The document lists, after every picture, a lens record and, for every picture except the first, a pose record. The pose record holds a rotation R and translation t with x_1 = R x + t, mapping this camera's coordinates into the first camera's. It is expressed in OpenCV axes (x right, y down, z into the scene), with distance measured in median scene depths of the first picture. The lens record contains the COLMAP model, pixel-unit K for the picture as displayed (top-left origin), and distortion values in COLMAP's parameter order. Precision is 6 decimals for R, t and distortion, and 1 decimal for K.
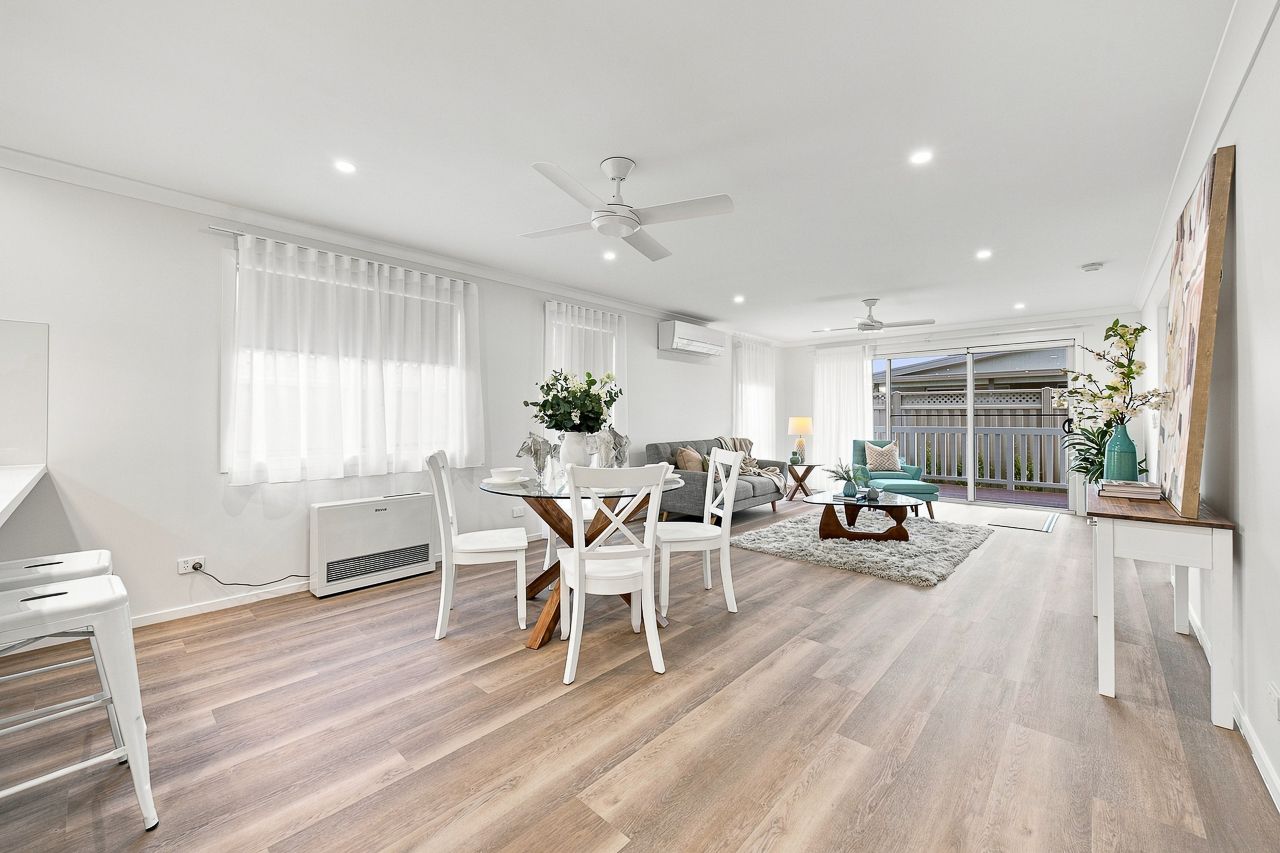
lens RADIAL K [[500.3, 0, 642.5], [0, 500.3, 418.1], [0, 0, 1]] dist [-0.004051, -0.000376]
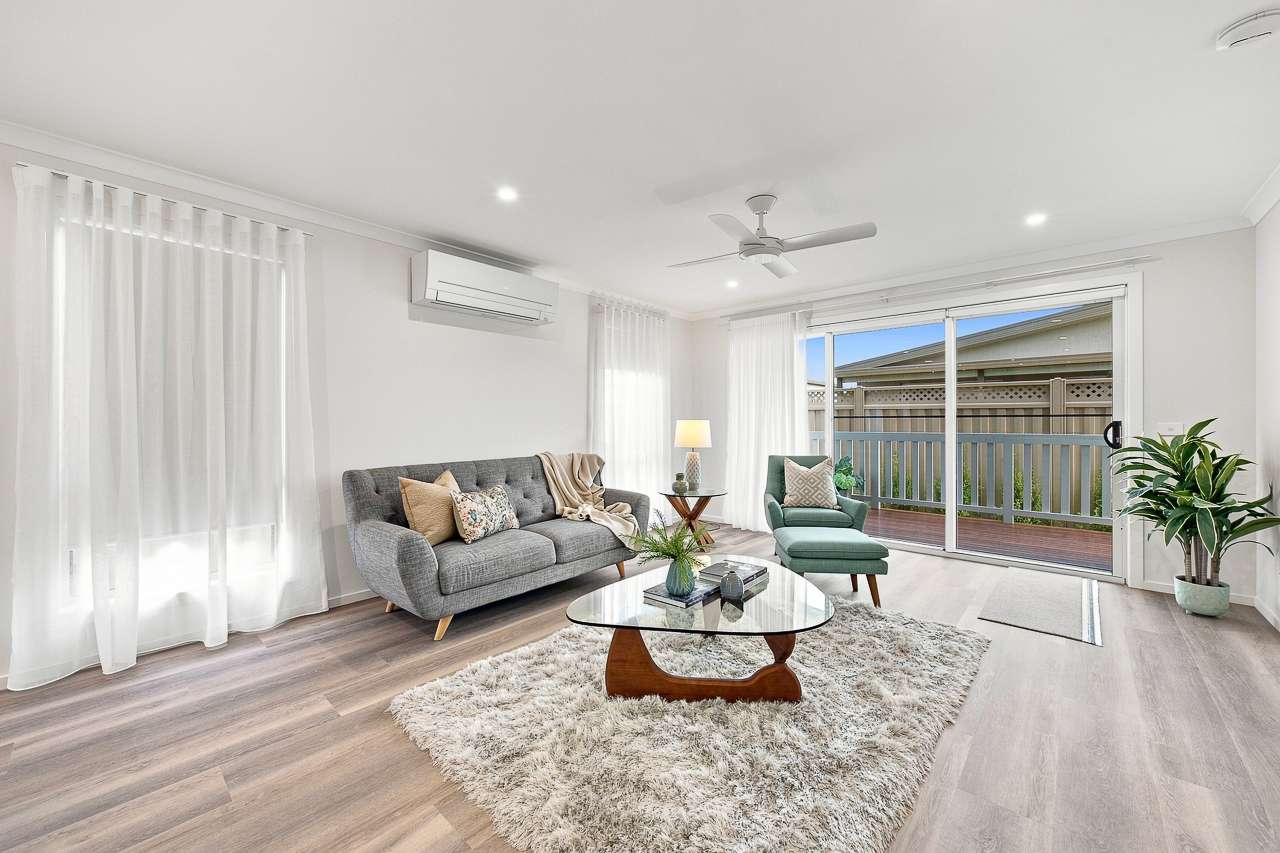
lens RADIAL K [[500.3, 0, 641.5], [0, 500.3, 425.8], [0, 0, 1]] dist [-0.004051, -0.000376]
pose [[0.999861, -0.002815, 0.016416, 0.227763], [0.002659, 0.999951, 0.009515, -0.000466], [-0.016441, -0.009470, 0.999820, 0.333591]]
